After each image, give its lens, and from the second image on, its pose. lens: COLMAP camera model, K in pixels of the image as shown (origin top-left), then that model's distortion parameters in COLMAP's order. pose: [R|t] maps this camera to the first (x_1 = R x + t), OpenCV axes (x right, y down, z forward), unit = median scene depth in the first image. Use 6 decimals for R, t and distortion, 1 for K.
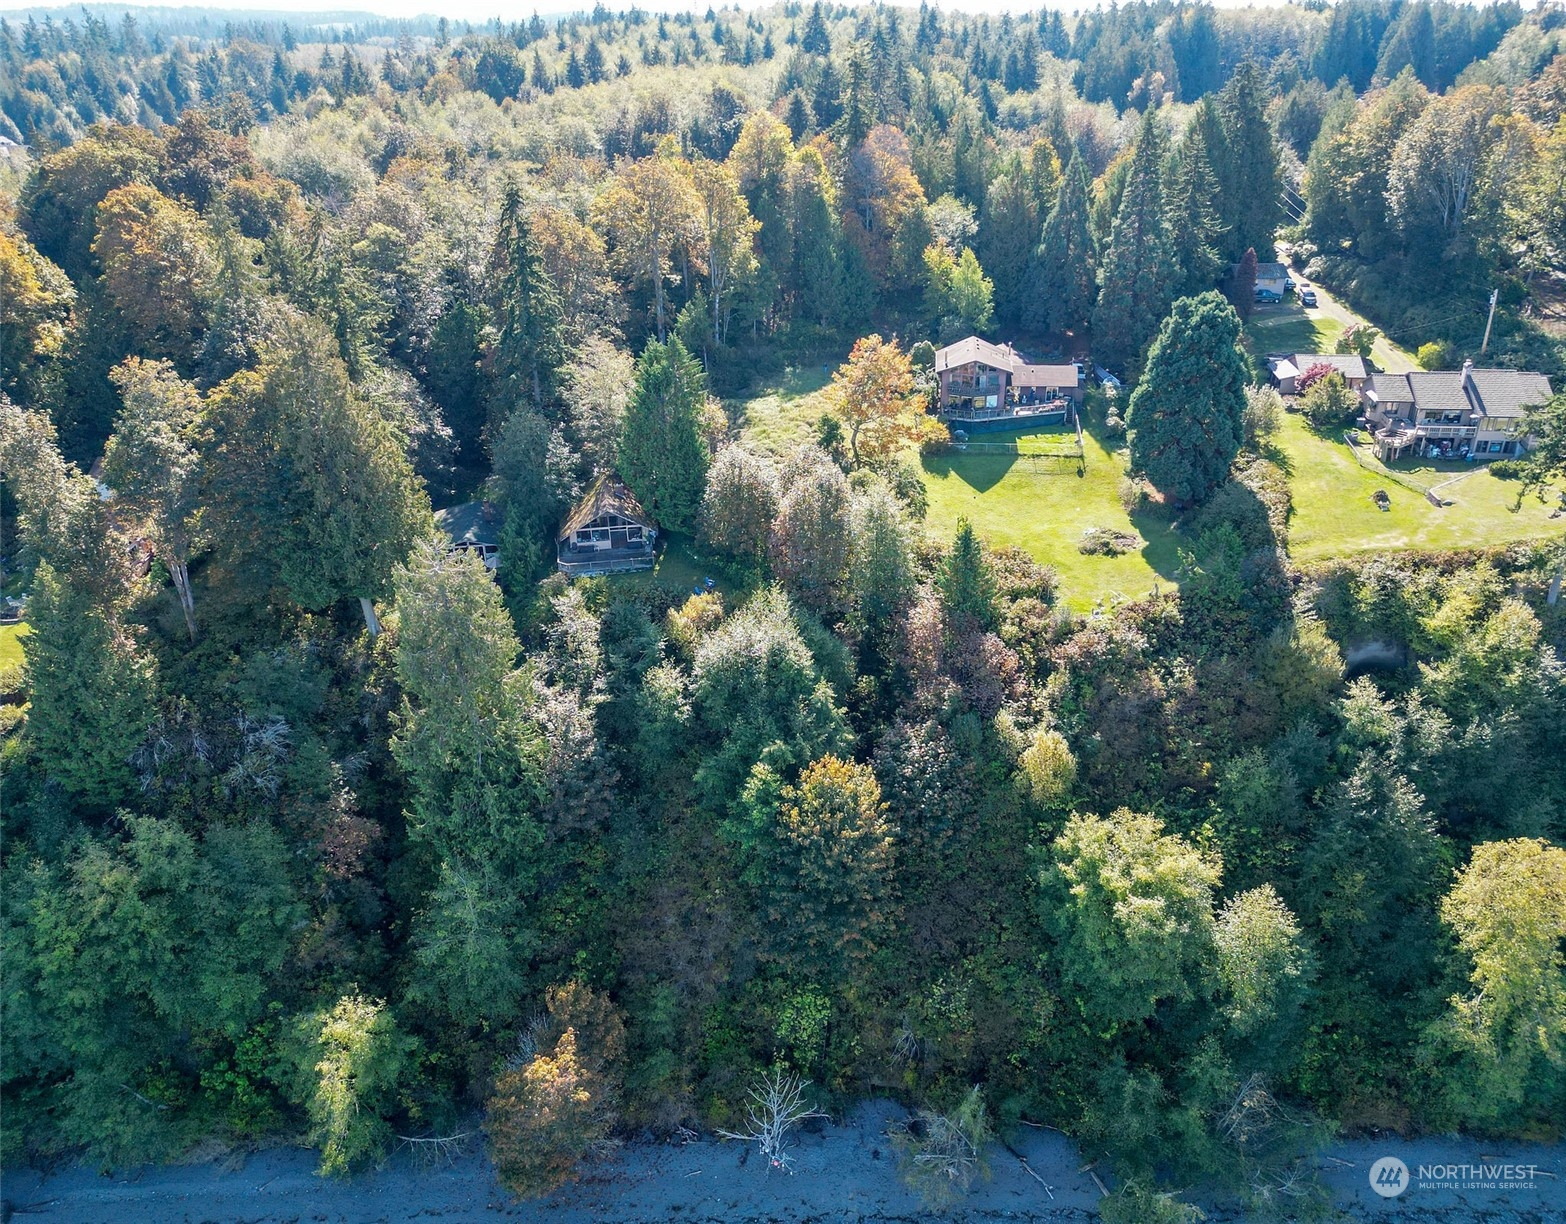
lens RADIAL K [[1176.7, 0, 844.2], [0, 1176.7, 614.1], [0, 0, 1]] dist [-0.004504, -0.001138]
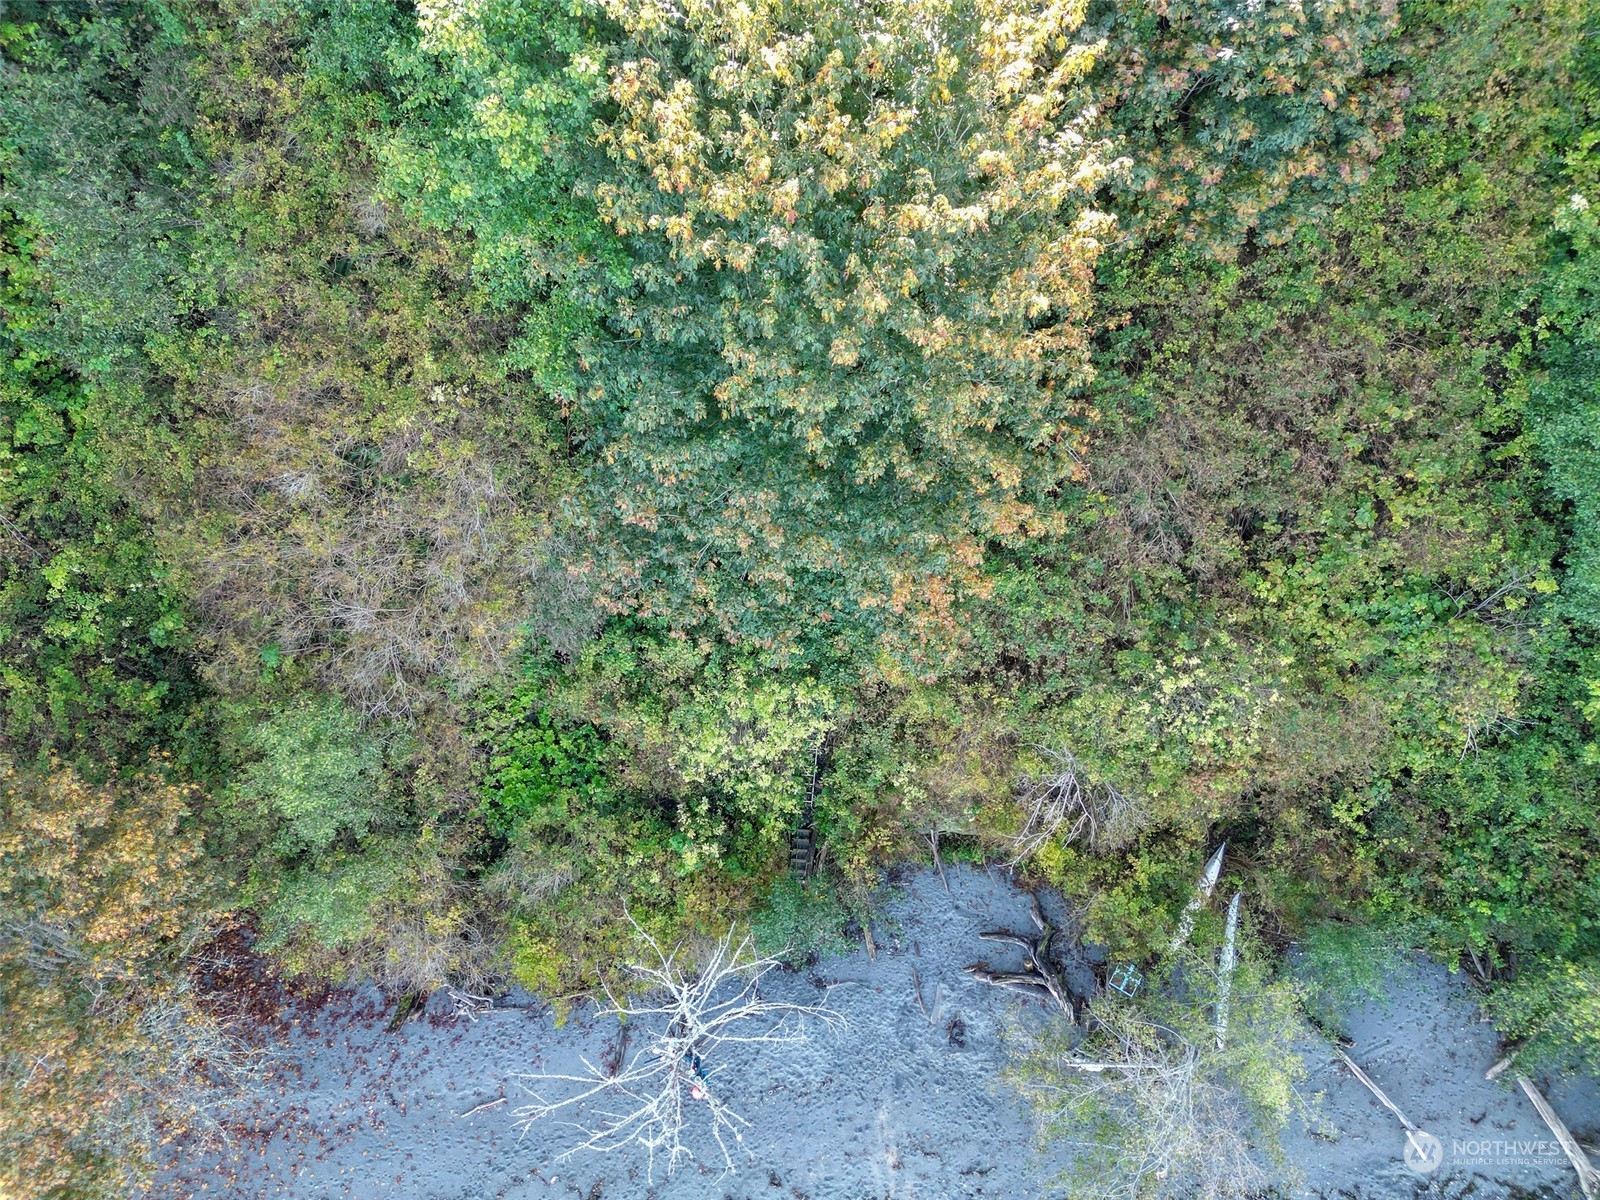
lens RADIAL K [[1169.2, 0, 800.0], [0, 1169.2, 600.0], [0, 0, 1]] dist [0.094610, -0.093703]
pose [[0.999842, -0.016736, -0.006074, -0.020054], [0.017182, 0.817718, 0.575363, 0.117734], [-0.004662, -0.575376, 0.817876, 0.768500]]
